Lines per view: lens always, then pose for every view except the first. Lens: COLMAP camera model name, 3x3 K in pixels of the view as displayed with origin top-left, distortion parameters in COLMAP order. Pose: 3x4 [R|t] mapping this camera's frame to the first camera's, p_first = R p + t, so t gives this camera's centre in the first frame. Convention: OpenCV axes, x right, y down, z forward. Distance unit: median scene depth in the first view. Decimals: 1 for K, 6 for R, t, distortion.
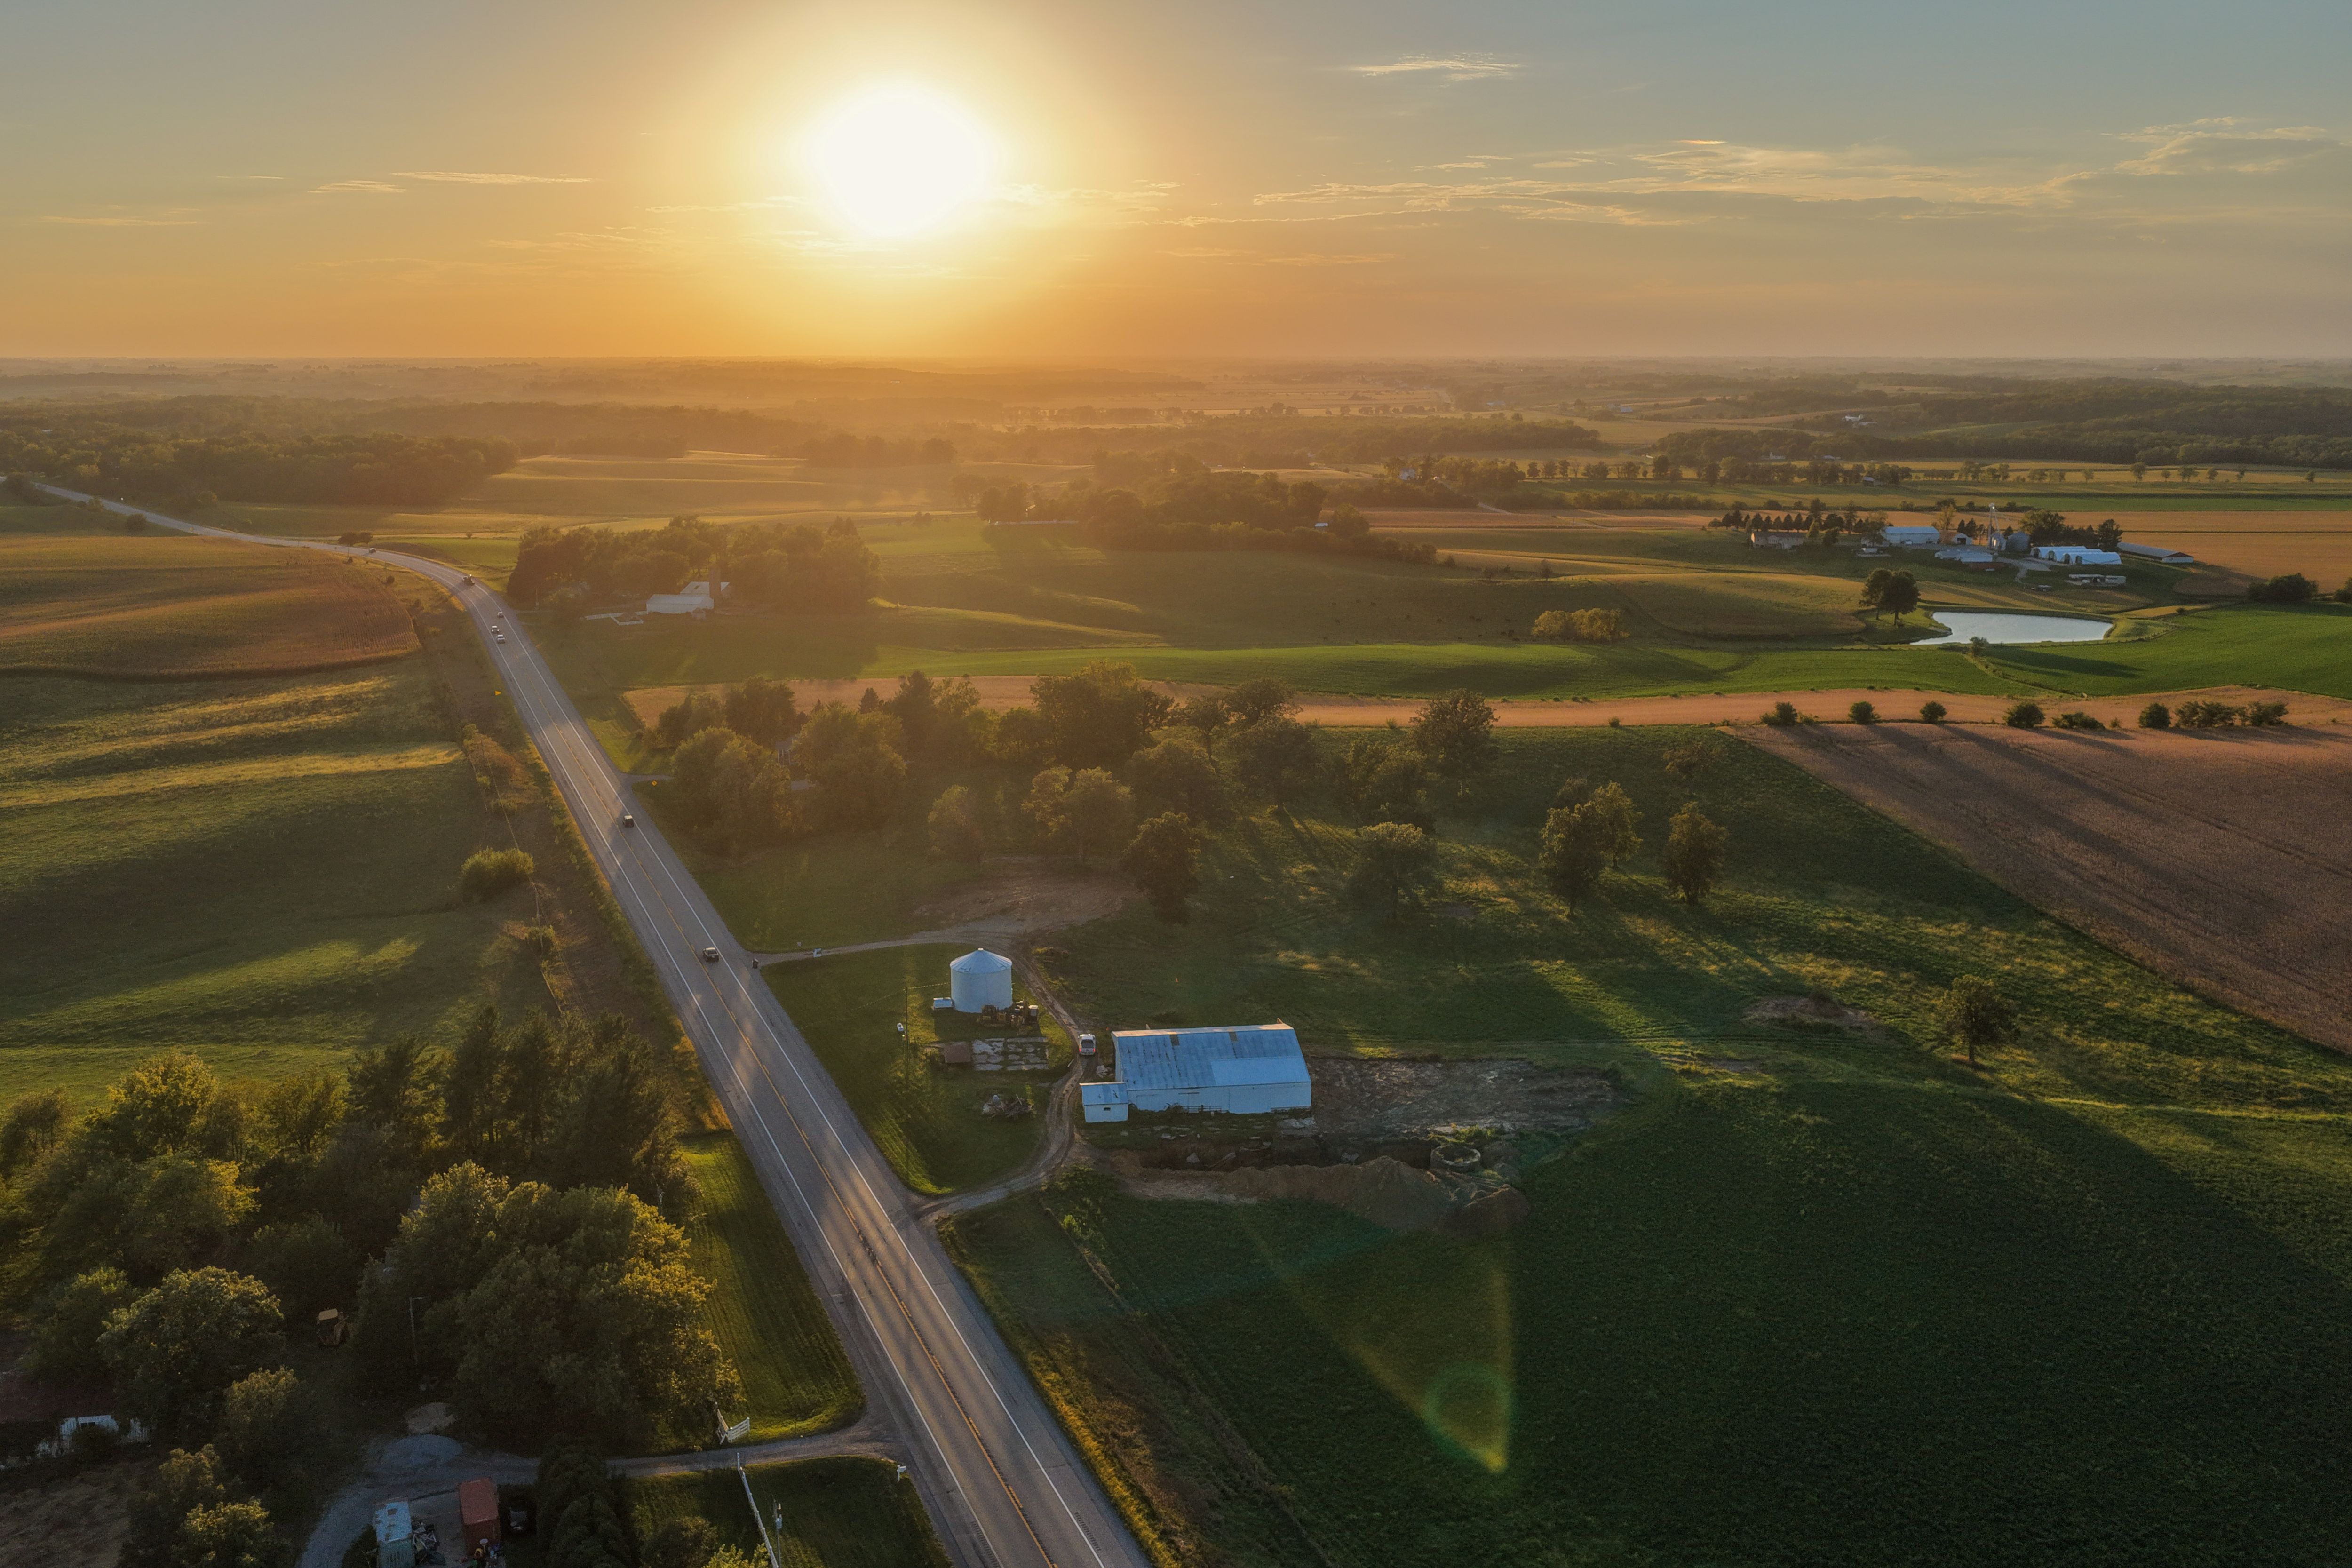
lens RADIAL K [[1959.8, 0, 1173.1], [0, 1959.8, 802.6], [0, 0, 1]] dist [-0.016868, 0.039652]
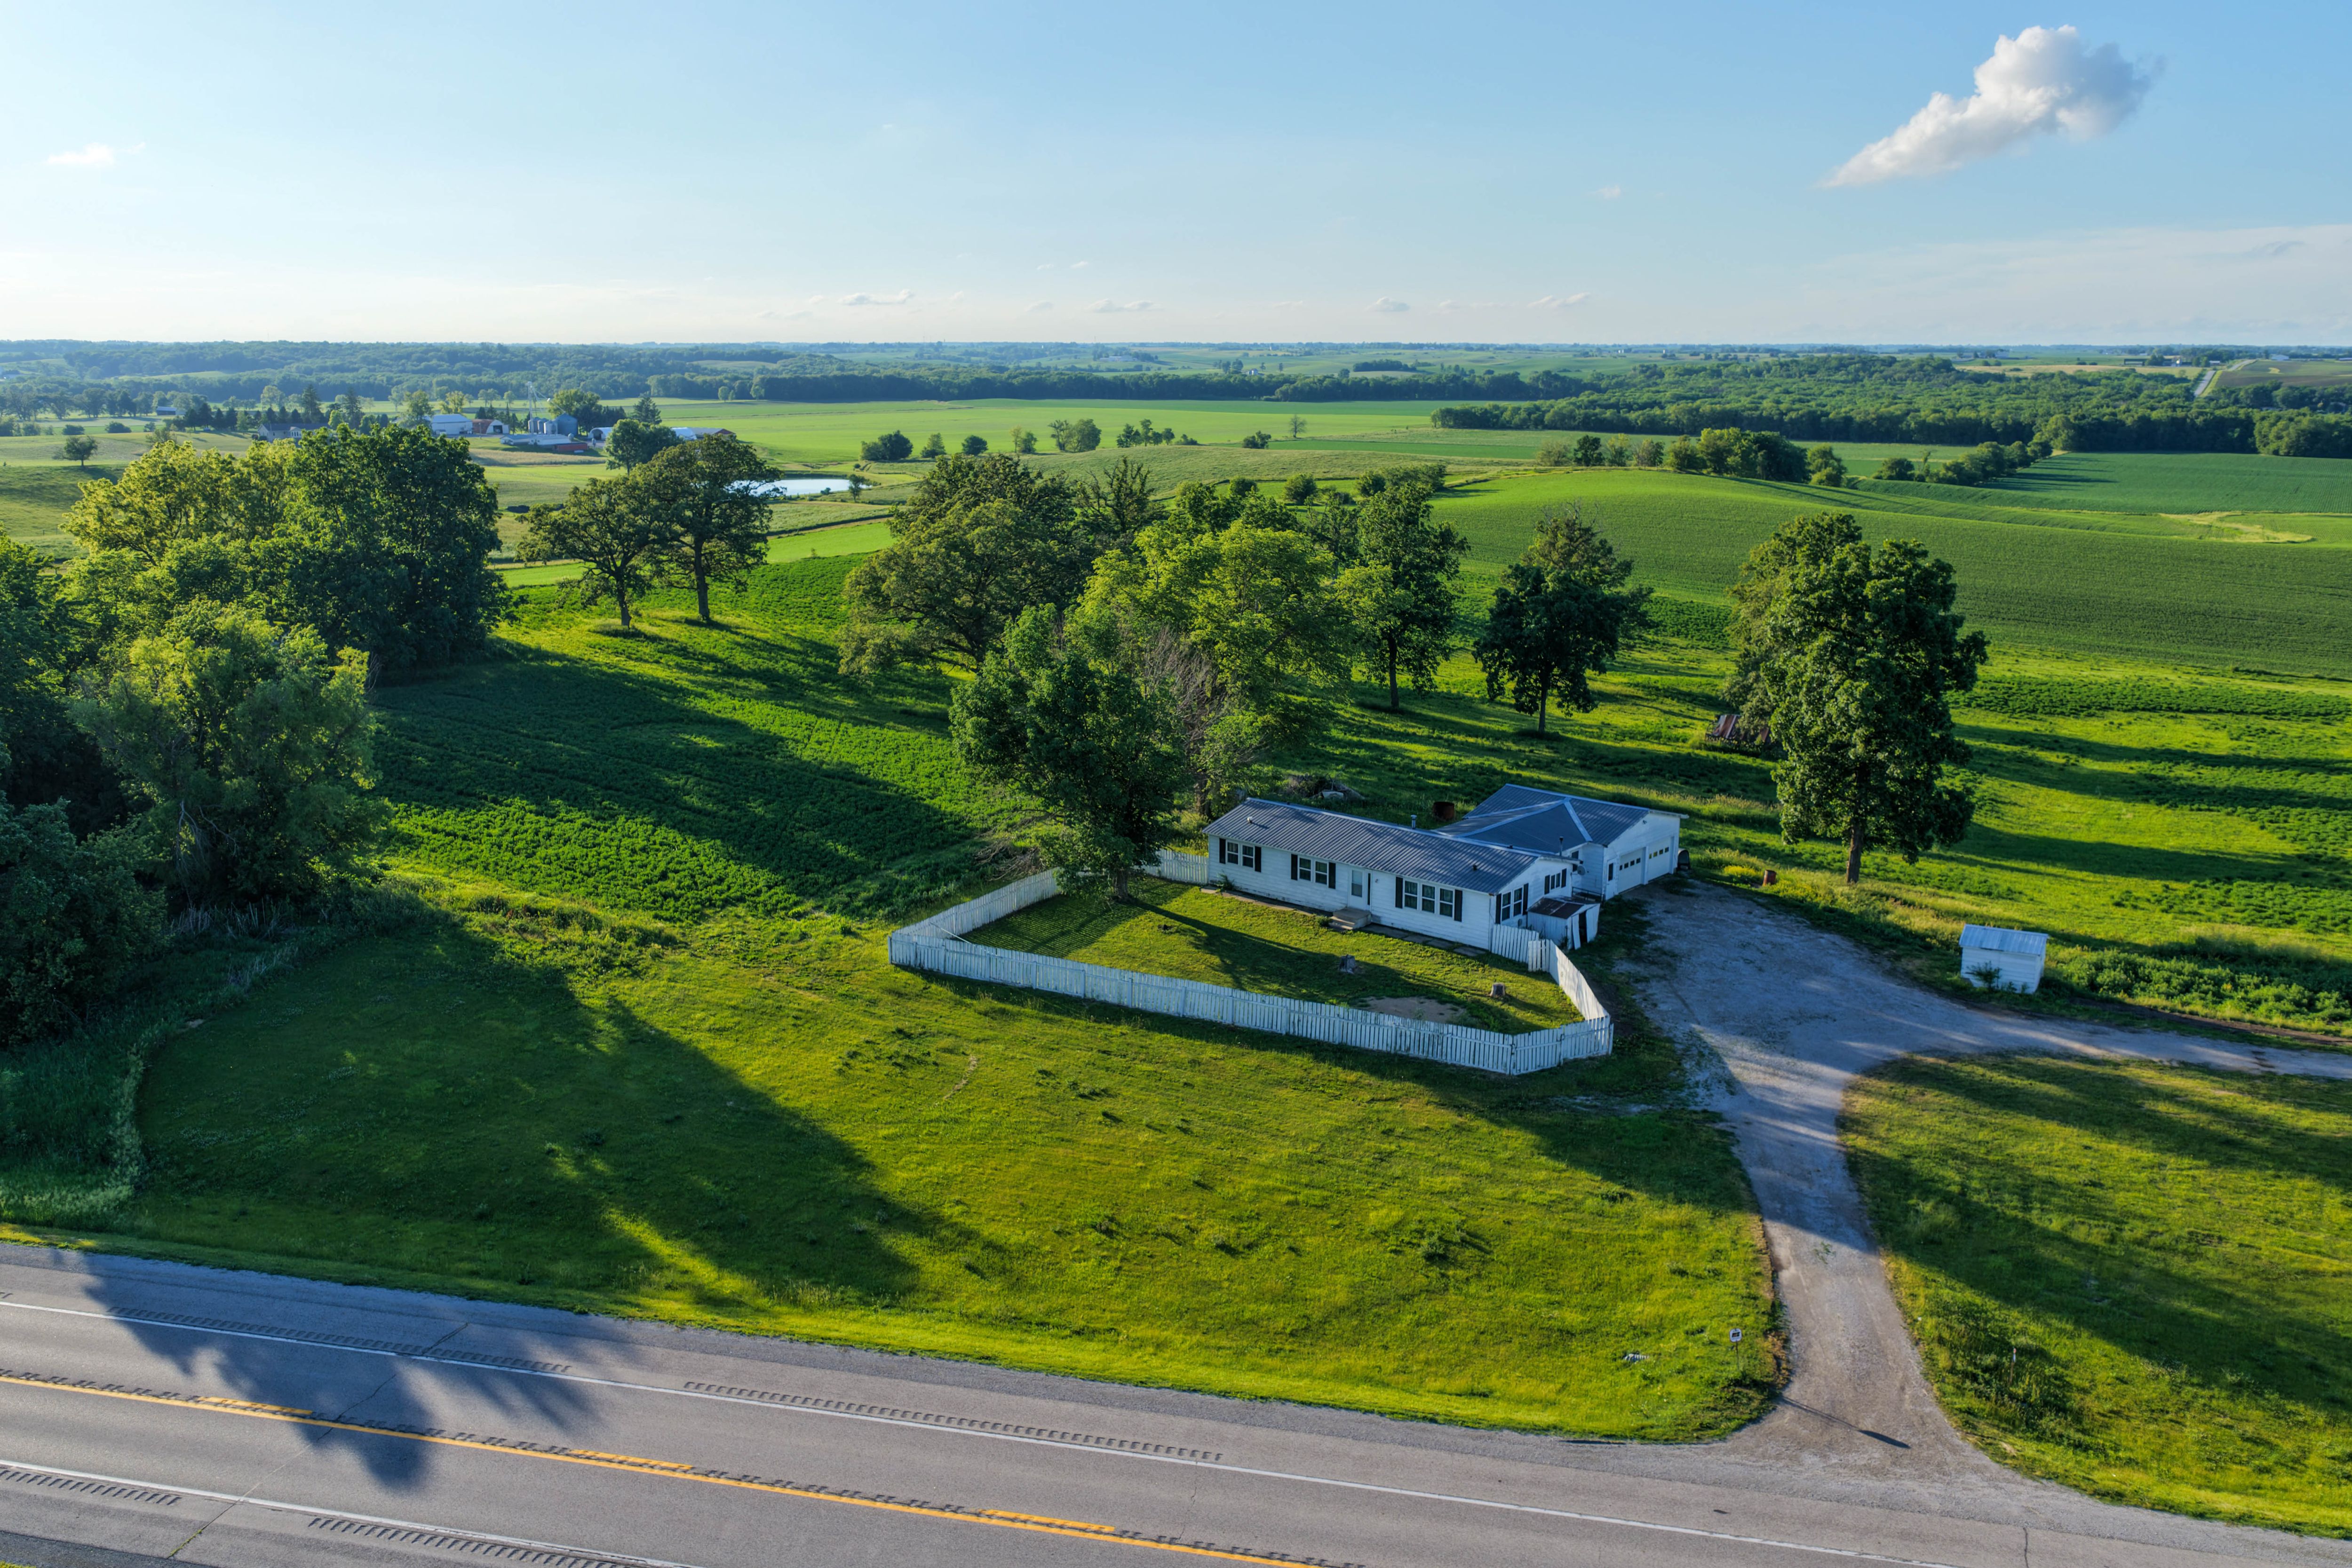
lens RADIAL K [[1959.8, 0, 1185.6], [0, 1959.8, 770.5], [0, 0, 1]] dist [-0.016868, 0.039652]
pose [[0.594470, -0.169398, 0.786072, -0.115132], [0.178683, 0.980947, 0.076263, -0.001252], [-0.784014, 0.095122, 0.613412, 0.289465]]
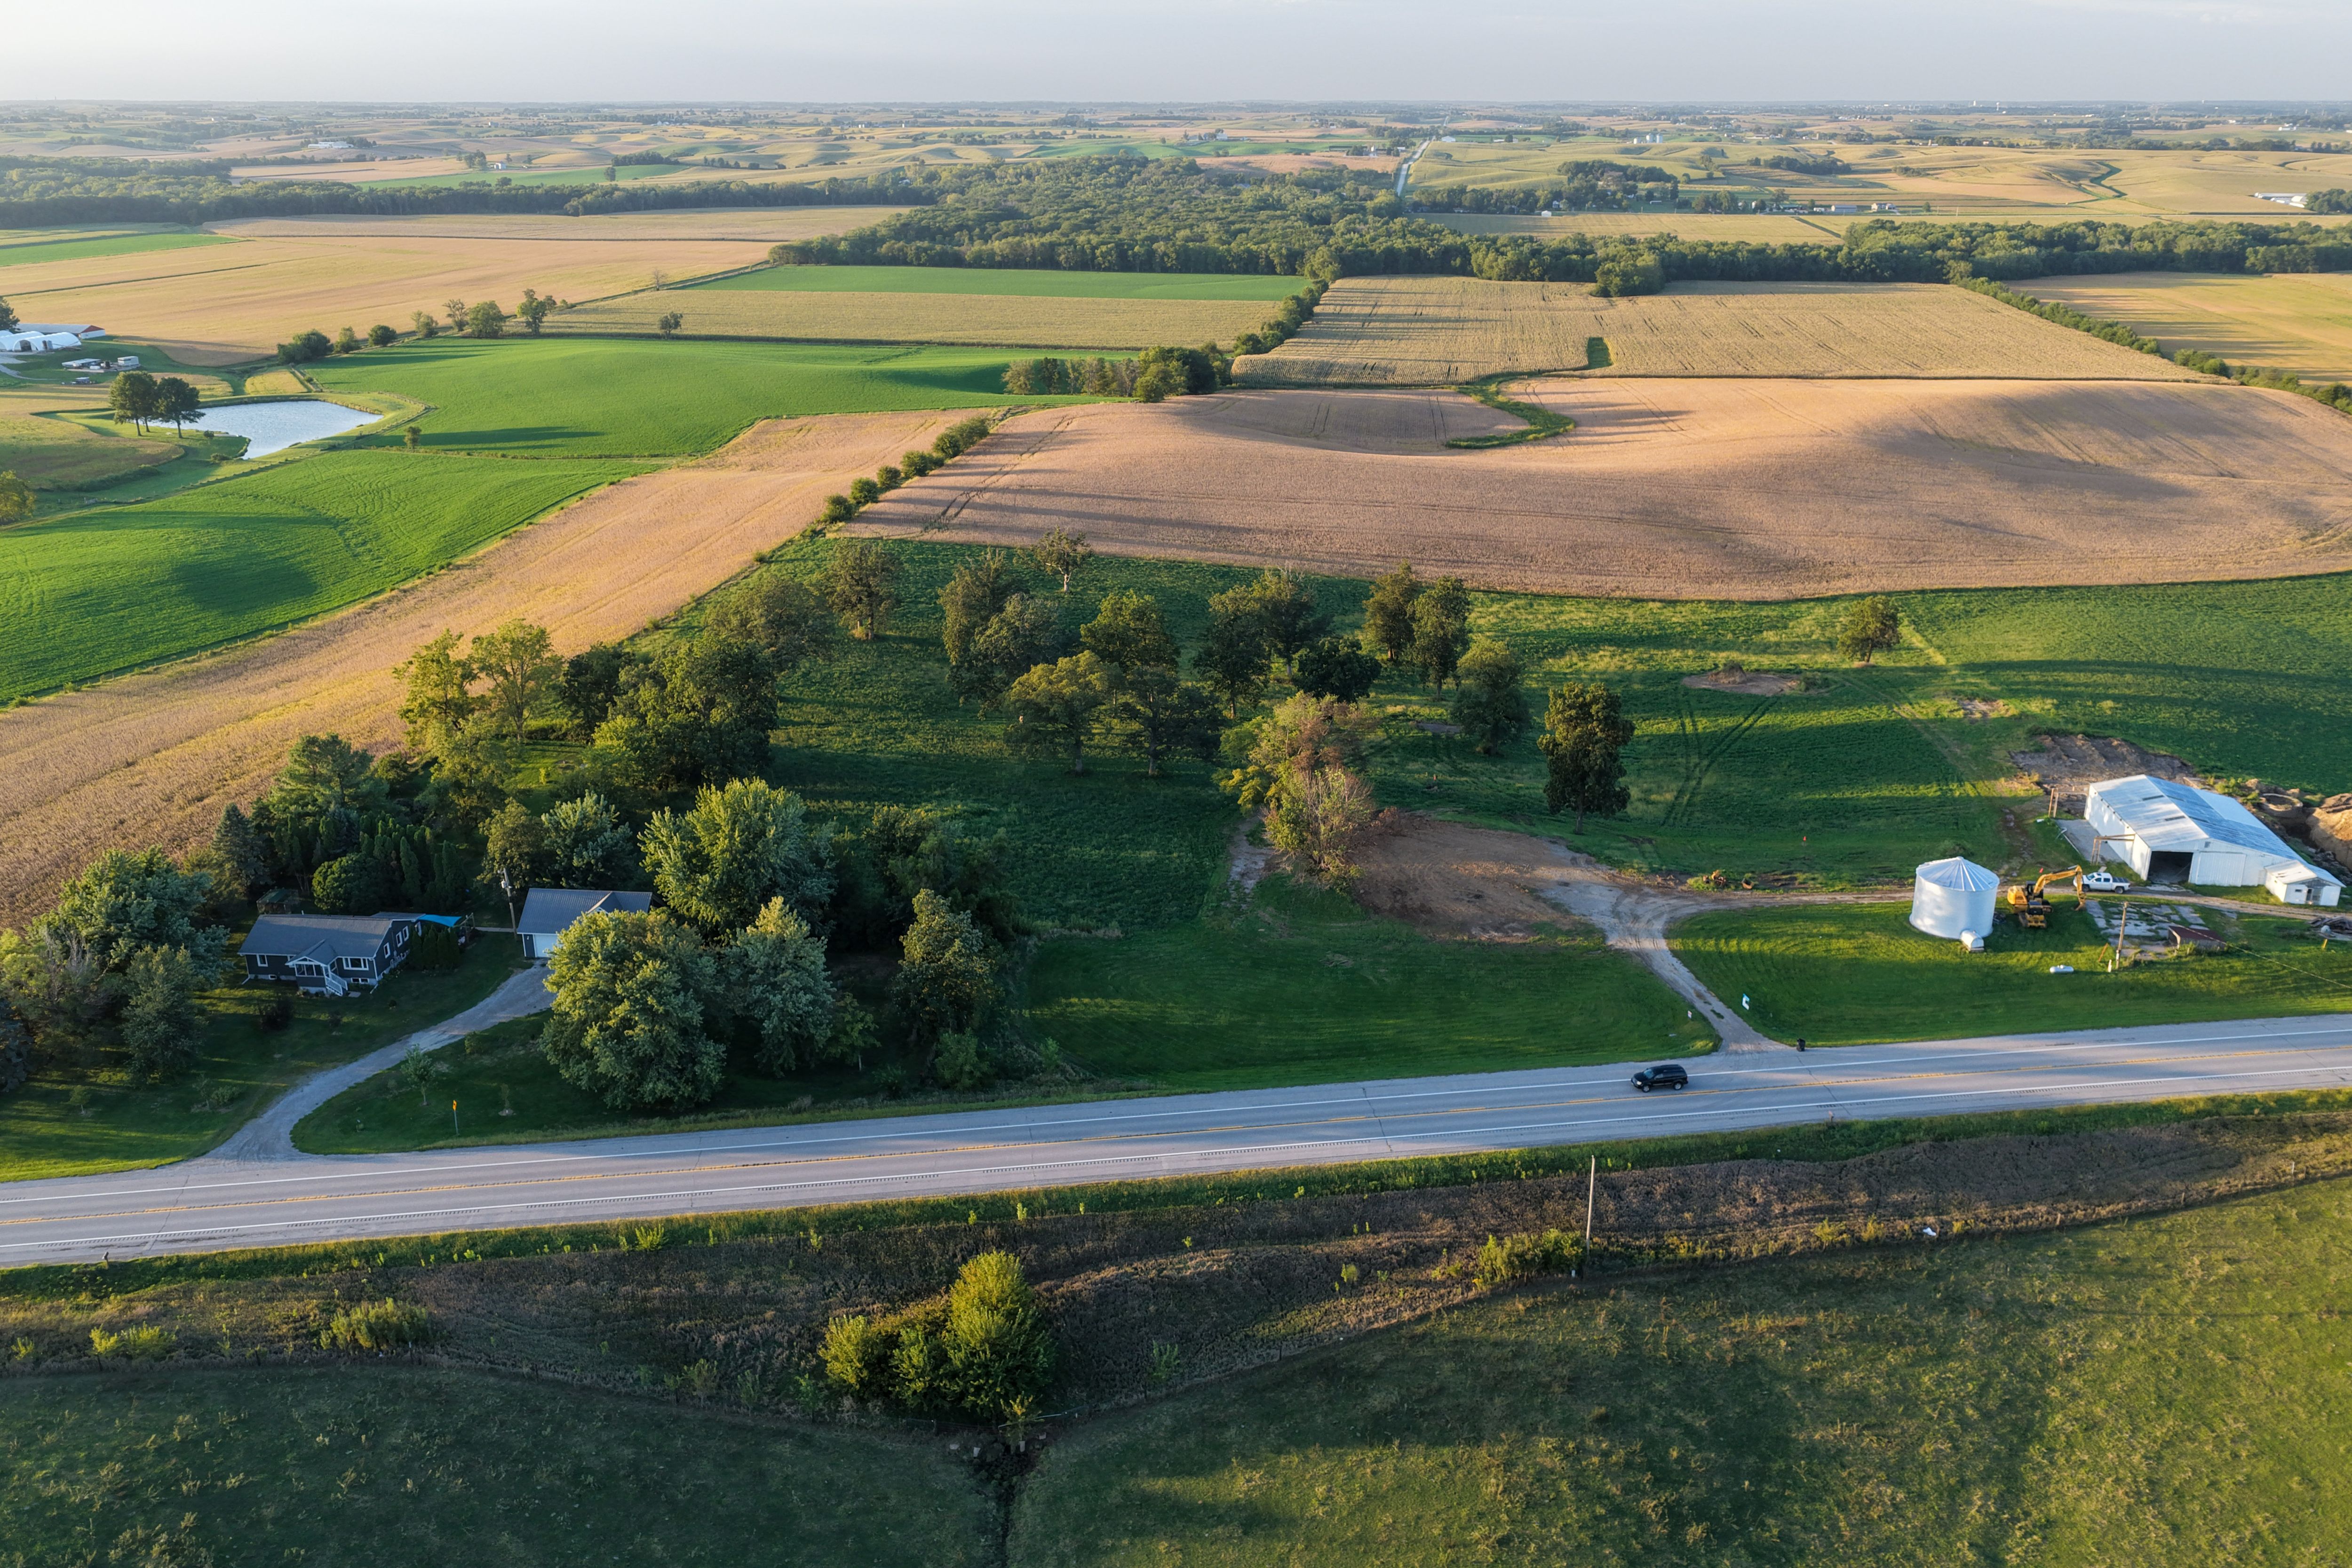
lens RADIAL K [[1959.8, 0, 1187.7], [0, 1959.8, 779.3], [0, 0, 1]] dist [-0.016868, 0.039652]
pose [[0.248810, -0.319789, 0.914237, -0.253756], [0.218723, 0.938089, 0.268606, -0.067444], [-0.943533, 0.133132, 0.303351, 0.299352]]
